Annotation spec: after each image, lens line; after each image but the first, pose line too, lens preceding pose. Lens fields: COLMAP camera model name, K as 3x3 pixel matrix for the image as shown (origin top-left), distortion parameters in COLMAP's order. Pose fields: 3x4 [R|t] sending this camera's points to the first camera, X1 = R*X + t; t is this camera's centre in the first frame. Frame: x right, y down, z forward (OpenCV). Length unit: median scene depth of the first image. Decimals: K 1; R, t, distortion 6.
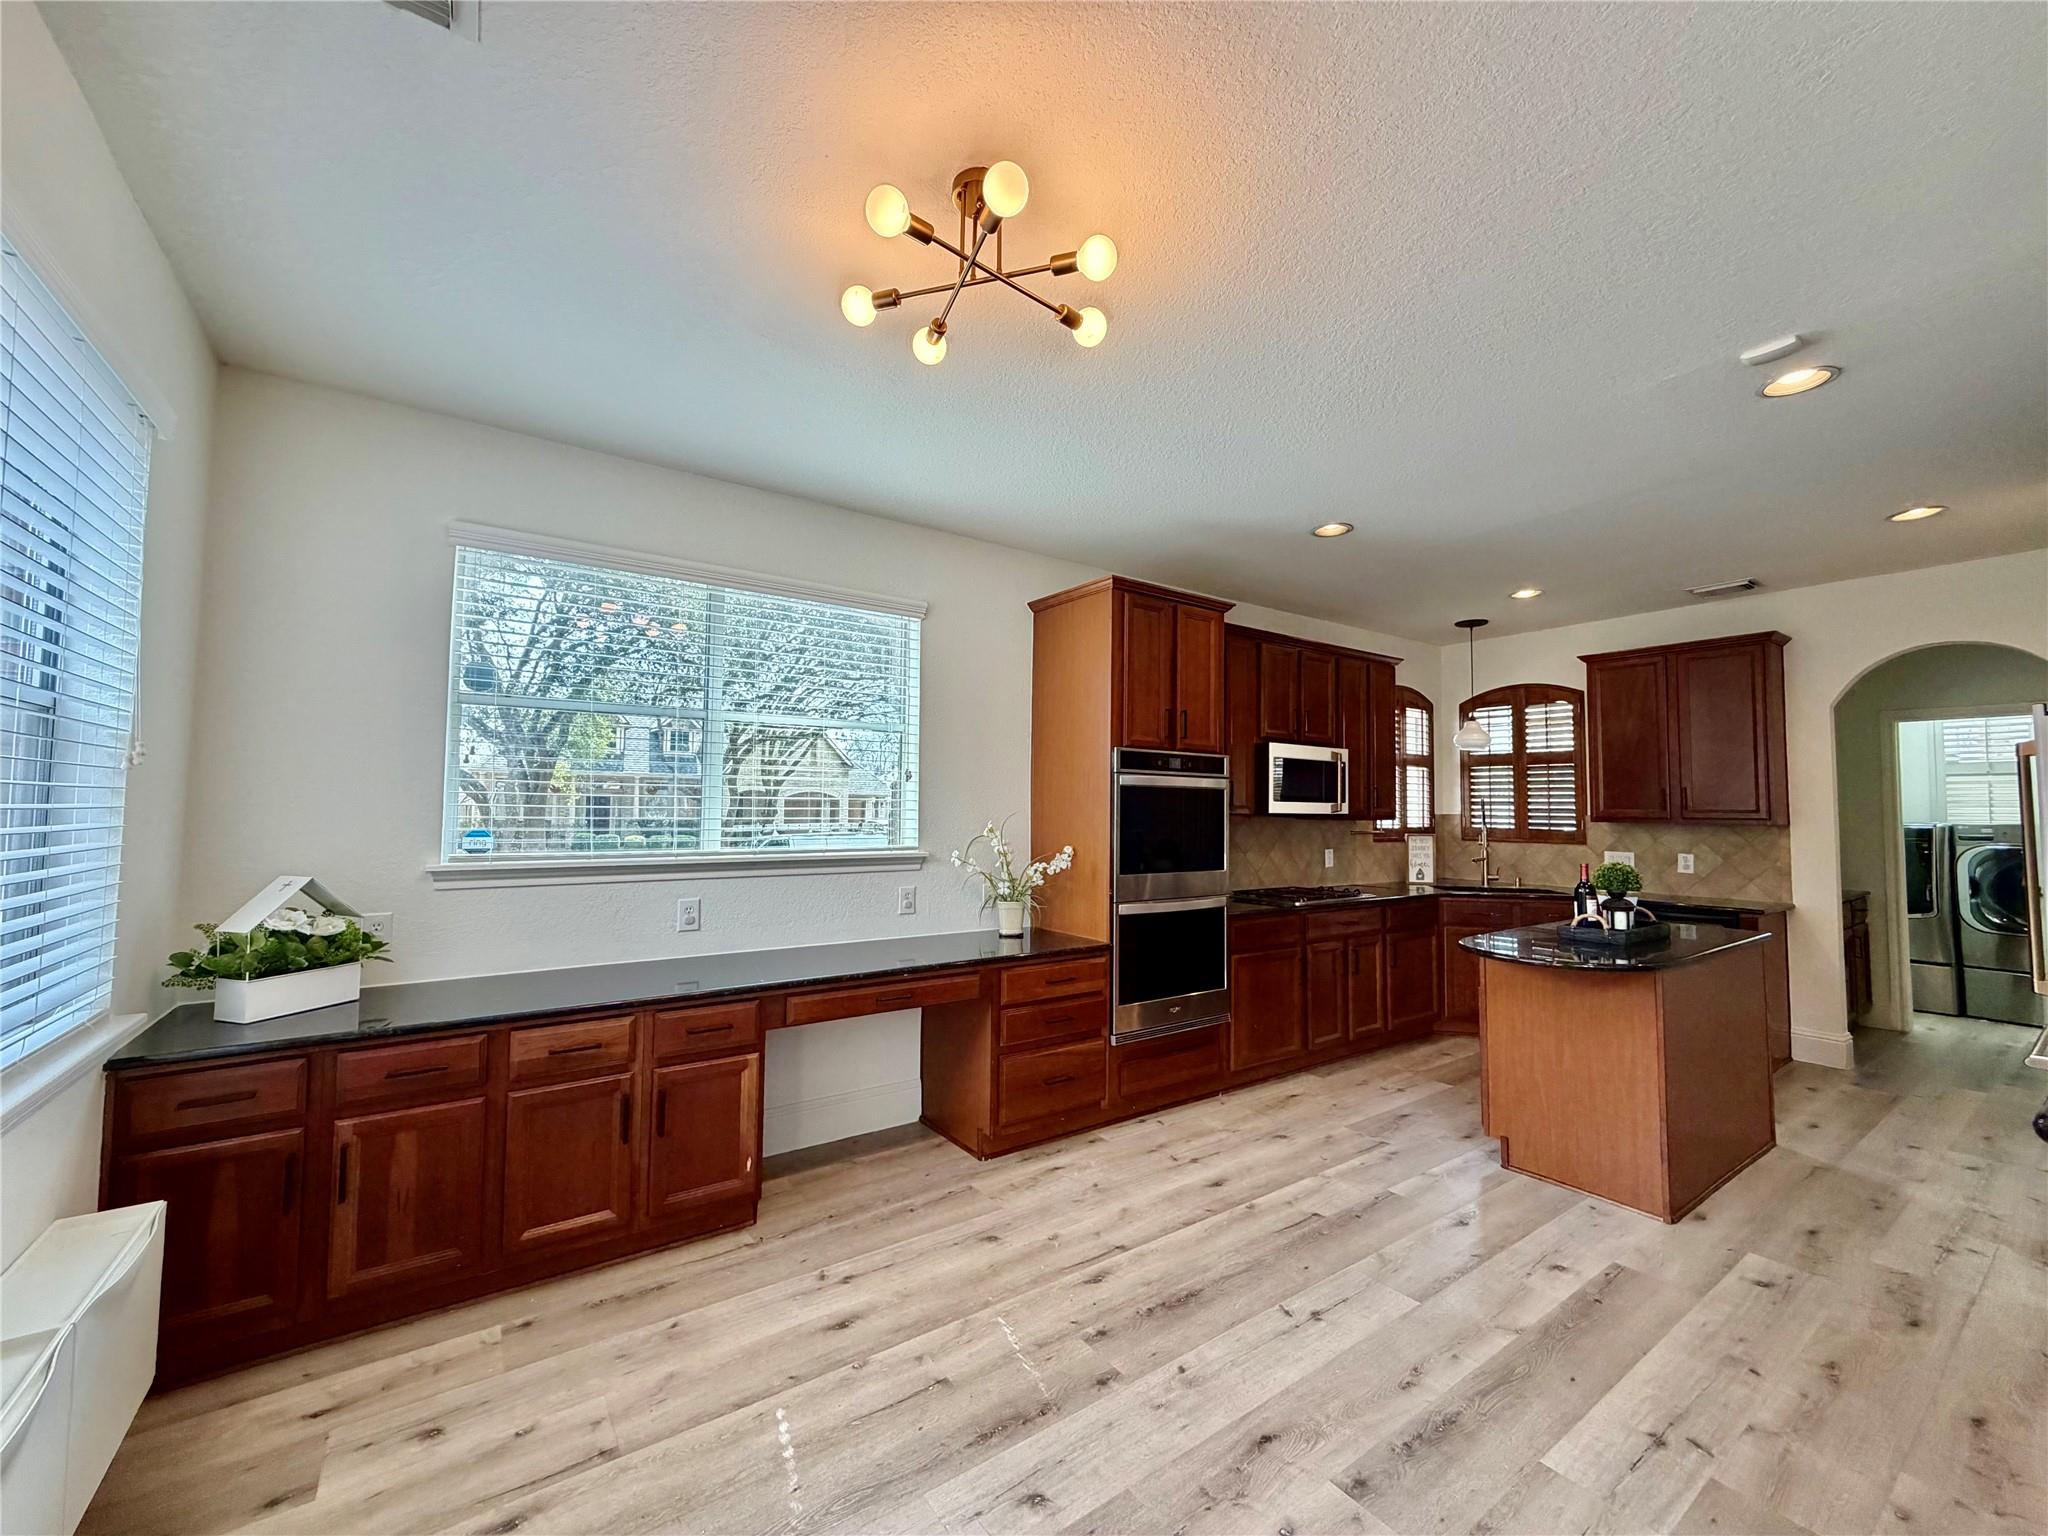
lens RADIAL K [[812.9, 0, 1024.0], [0, 812.9, 768.0], [0, 0, 1]] dist [0.001887, -0.000490]
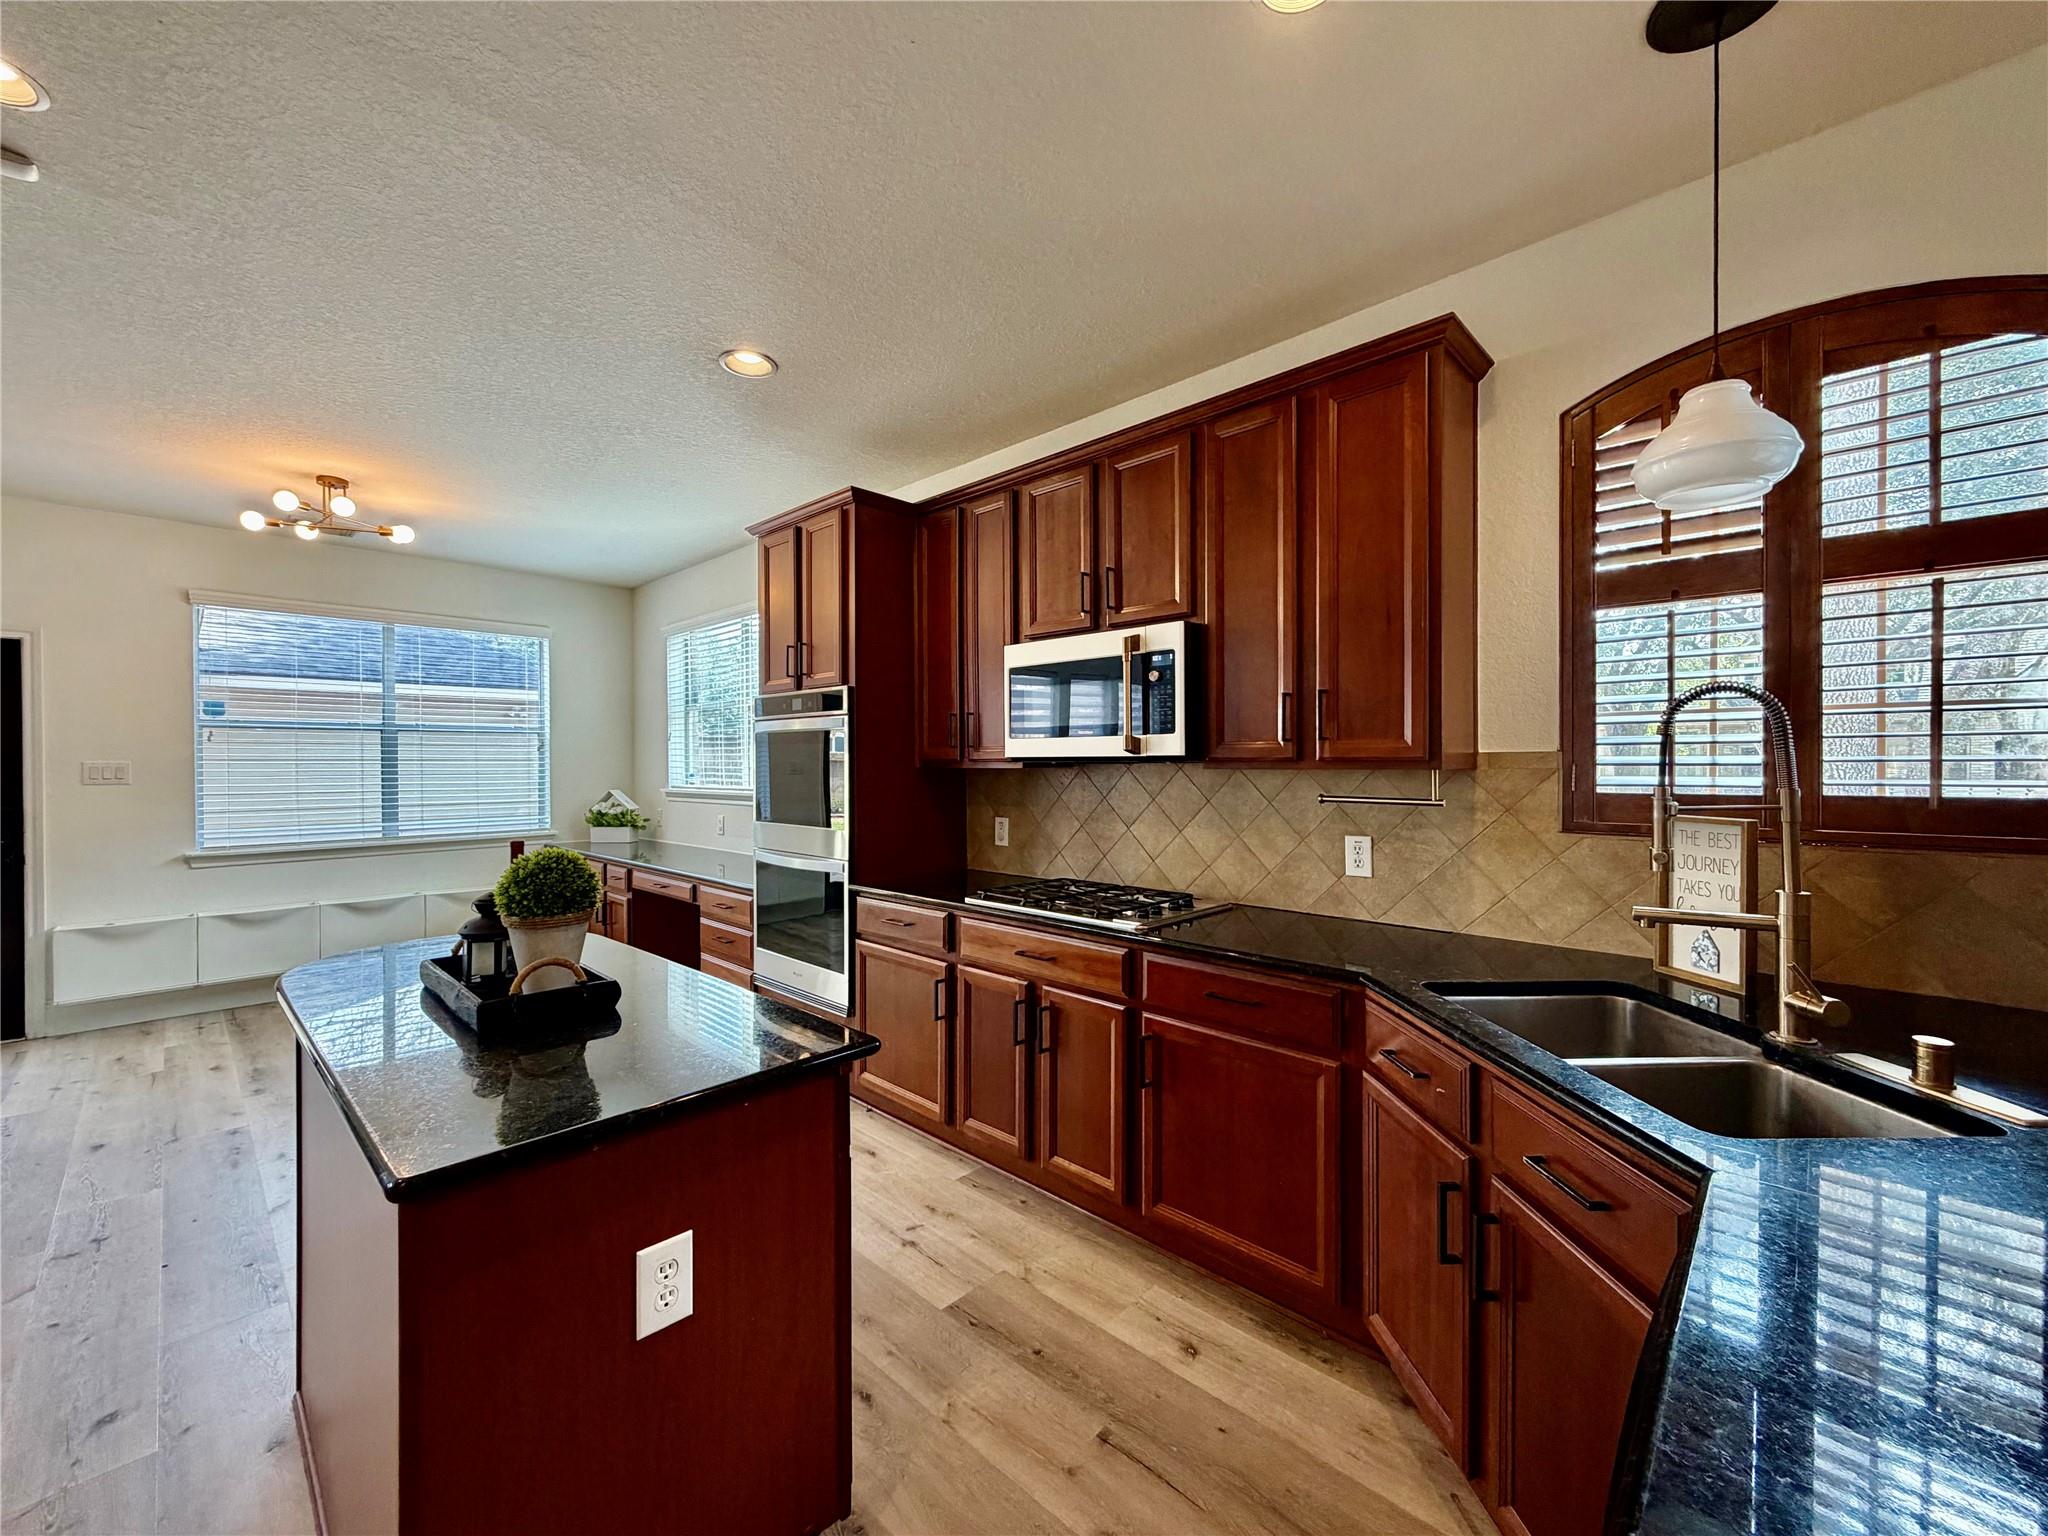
lens RADIAL K [[812.9, 0, 1024.0], [0, 812.9, 768.0], [0, 0, 1]] dist [0.001887, -0.000490]
pose [[0.194426, -0.004404, -0.980907, 1.036031], [0.054910, 0.998471, 0.006401, 0.067074], [0.979379, -0.055107, 0.194371, 0.987516]]
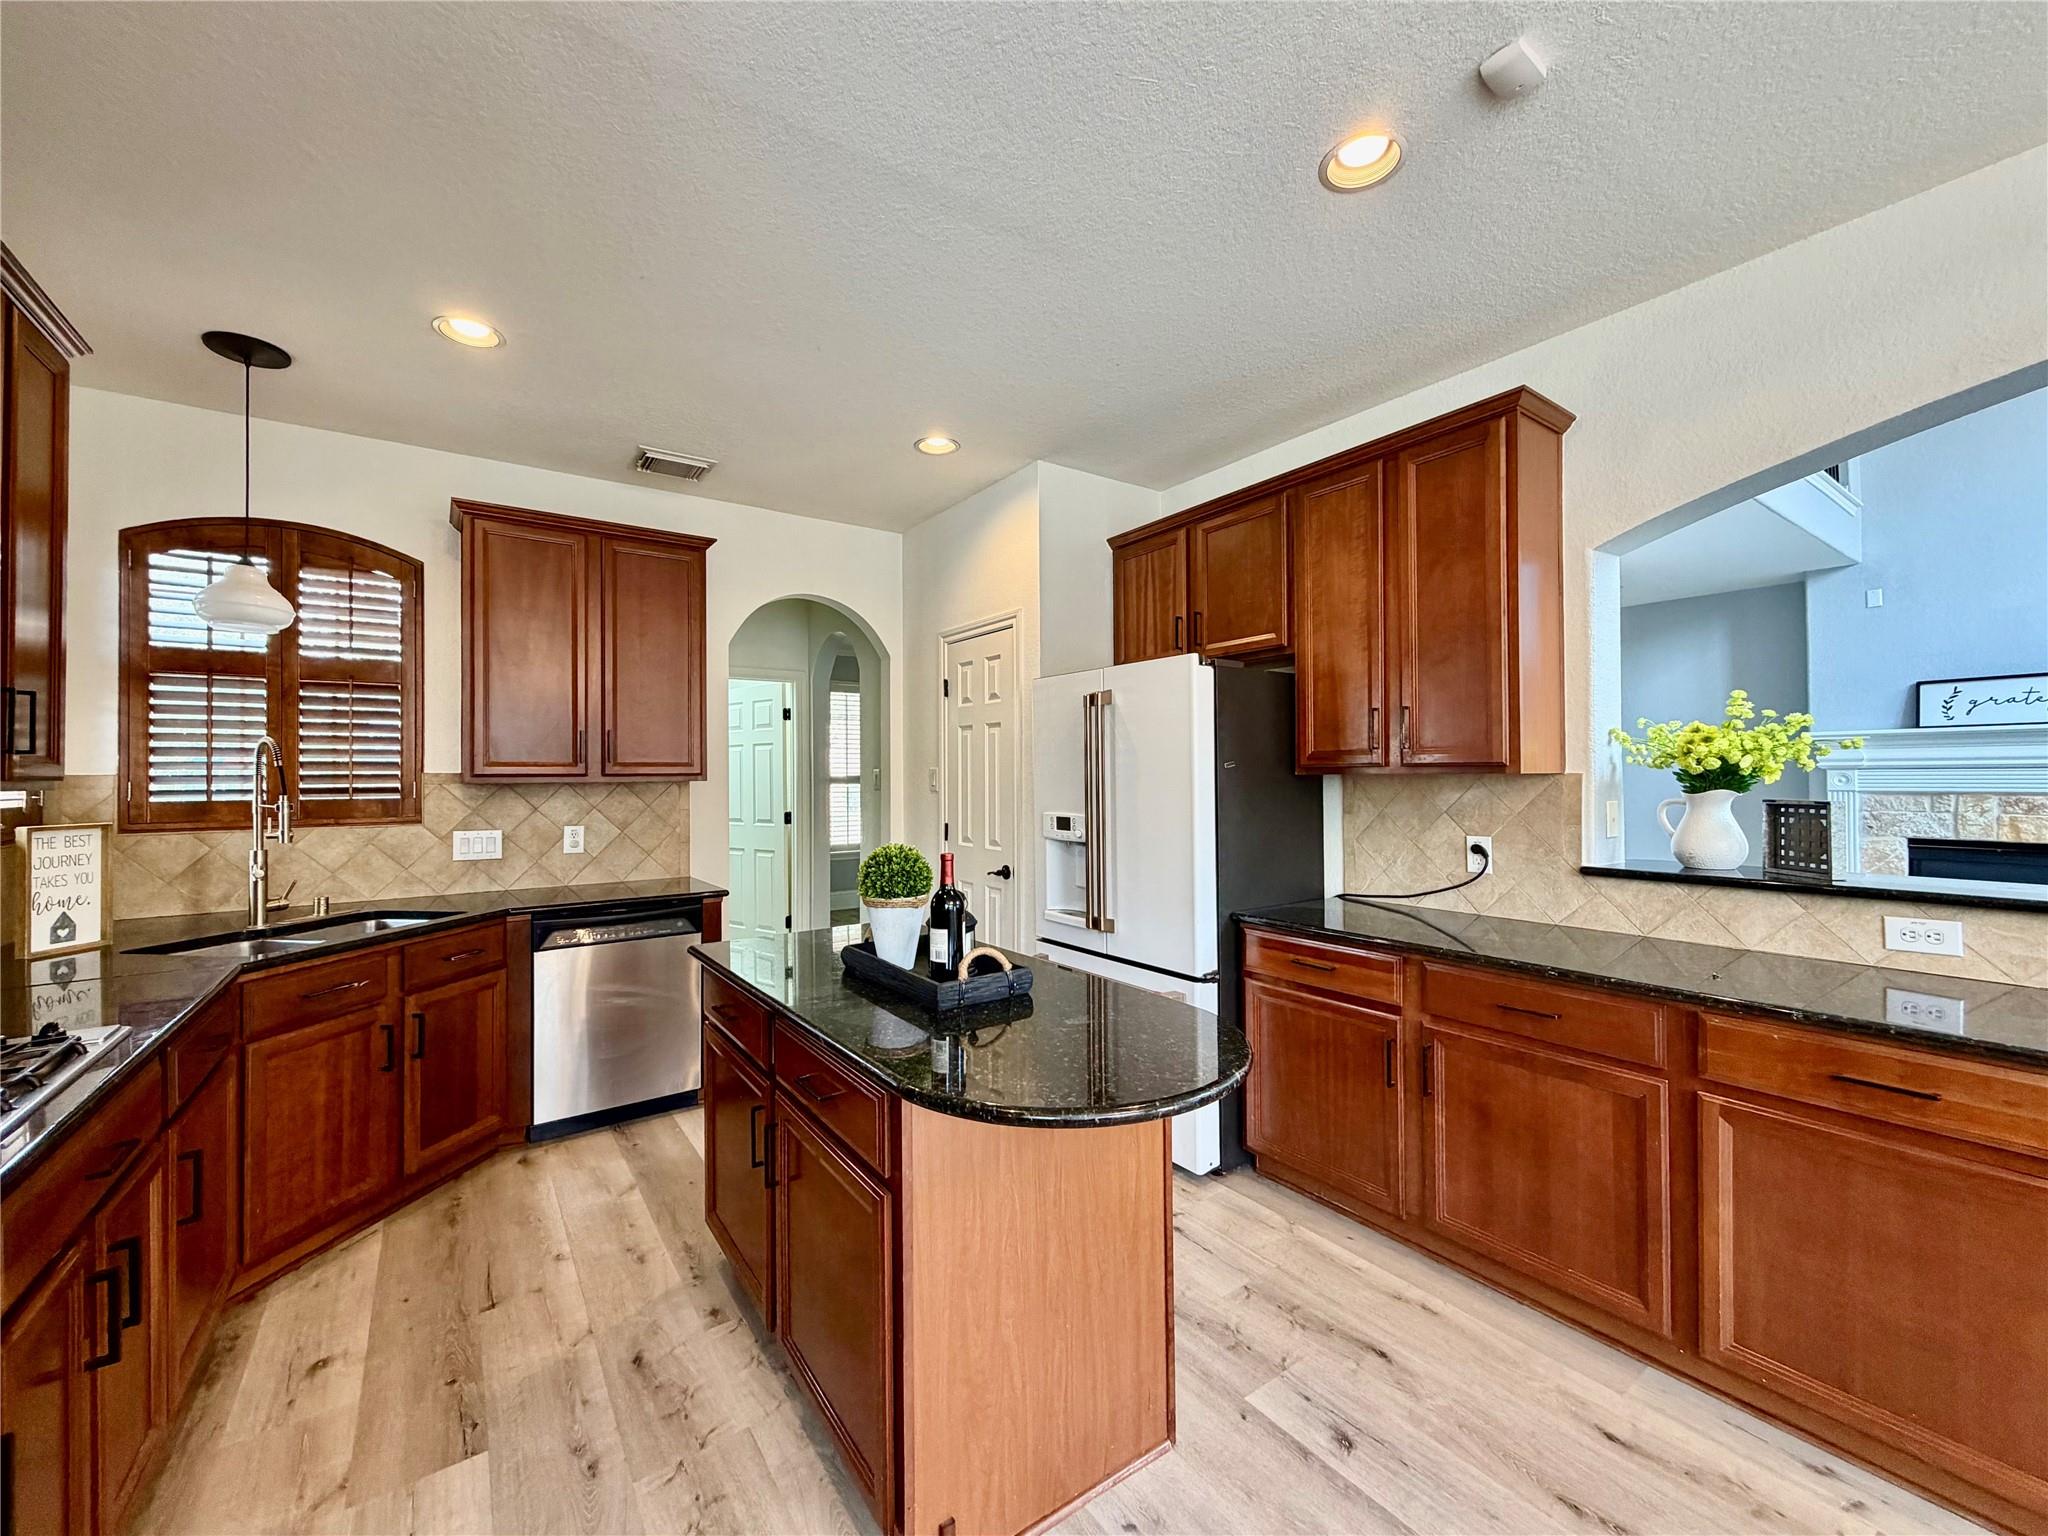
lens RADIAL K [[812.9, 0, 1024.0], [0, 812.9, 768.0], [0, 0, 1]] dist [0.001887, -0.000490]
pose [[0.002728, 0.001967, 0.999994, 0.136028], [-0.039845, 0.999204, -0.001856, 0.051452], [-0.999202, -0.039840, 0.002804, 0.764127]]
